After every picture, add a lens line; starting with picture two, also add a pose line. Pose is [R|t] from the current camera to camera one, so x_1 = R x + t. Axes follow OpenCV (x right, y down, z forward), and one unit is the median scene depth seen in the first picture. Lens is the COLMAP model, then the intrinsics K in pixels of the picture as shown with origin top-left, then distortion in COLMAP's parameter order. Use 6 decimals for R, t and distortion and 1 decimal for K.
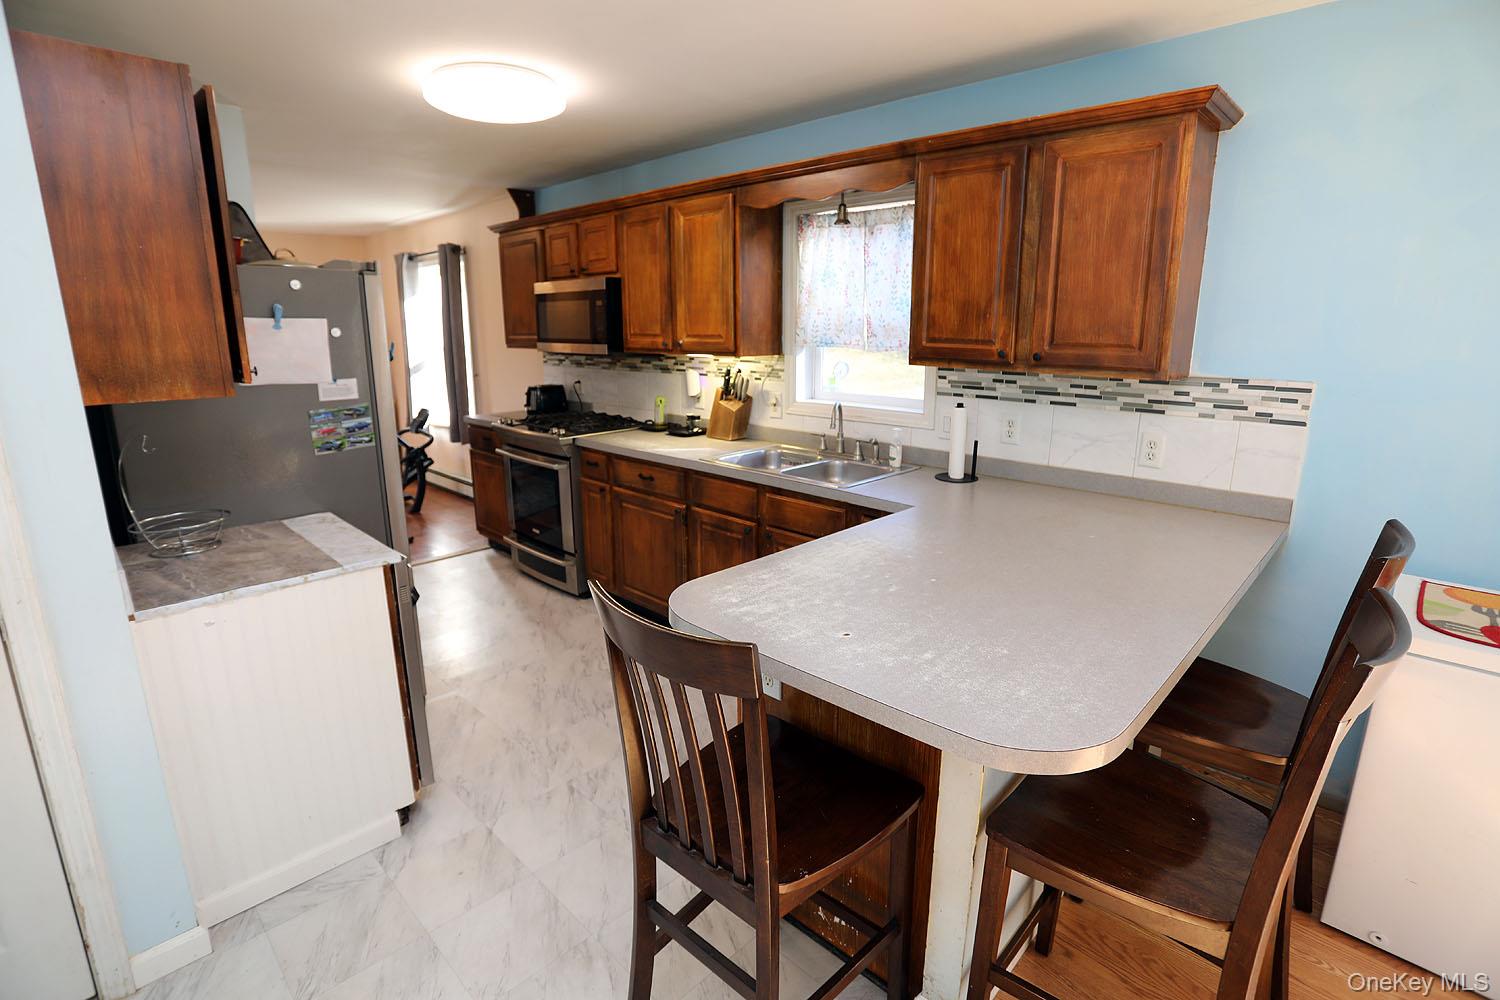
lens RADIAL K [[720.3, 0, 750.9], [0, 720.3, 505.7], [0, 0, 1]] dist [-0.046827, 0.006322]
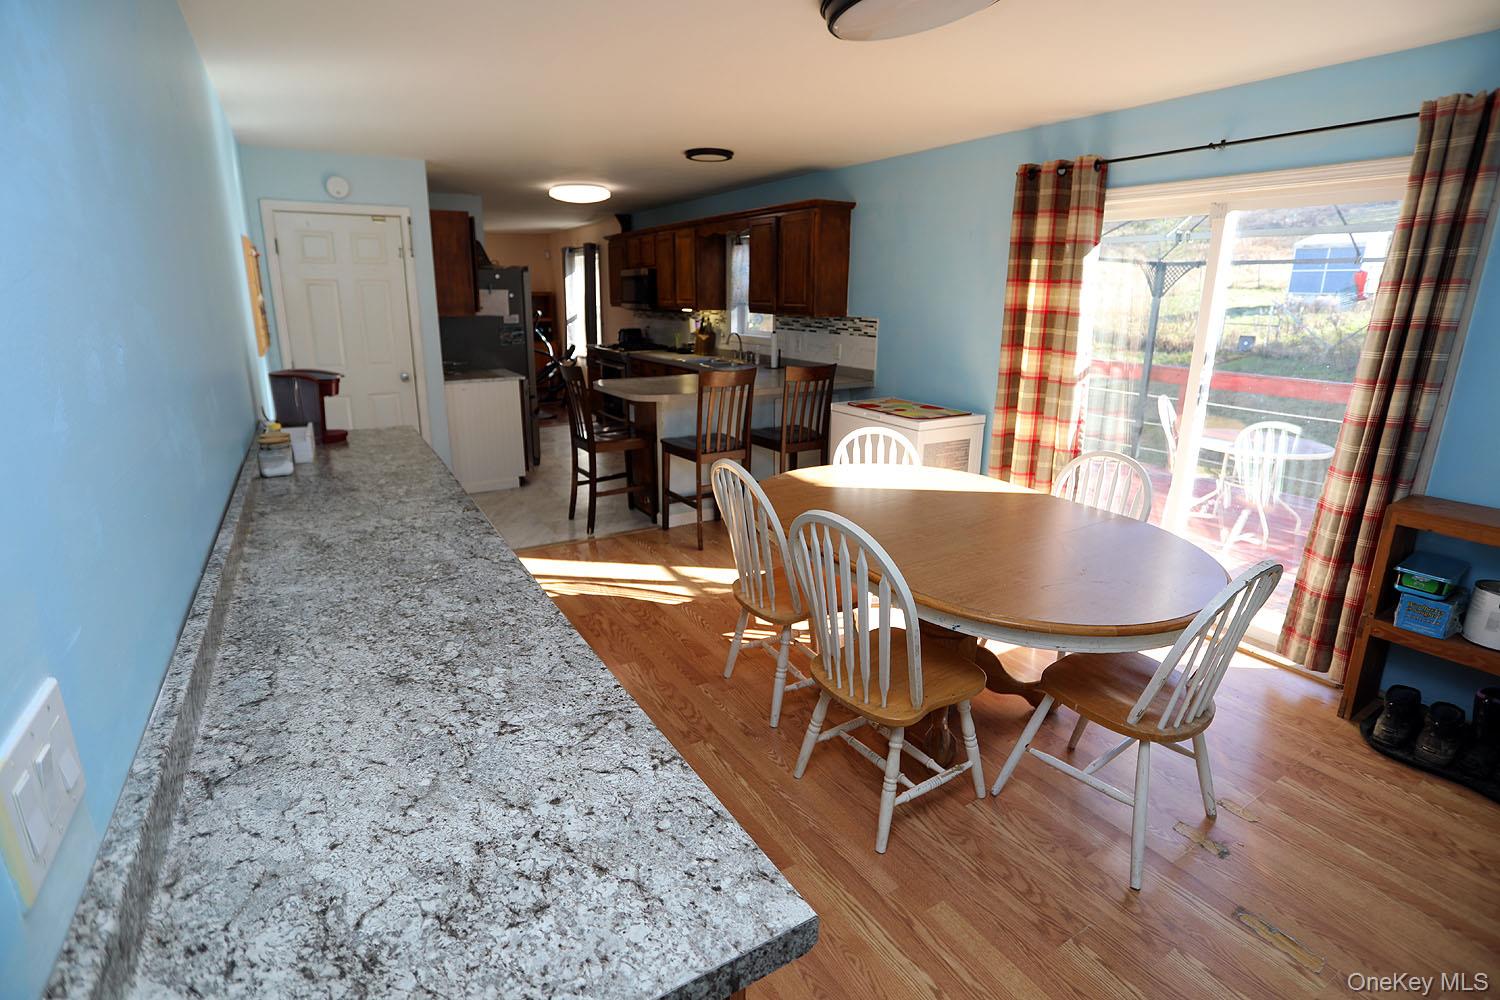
lens RADIAL K [[720.3, 0, 747.6], [0, 720.3, 499.5], [0, 0, 1]] dist [-0.046827, 0.006322]
pose [[0.967002, 0.076718, -0.242942, 0.672725], [-0.069329, 0.996838, 0.038832, 0.240883], [0.245152, -0.020708, 0.969263, -0.952009]]
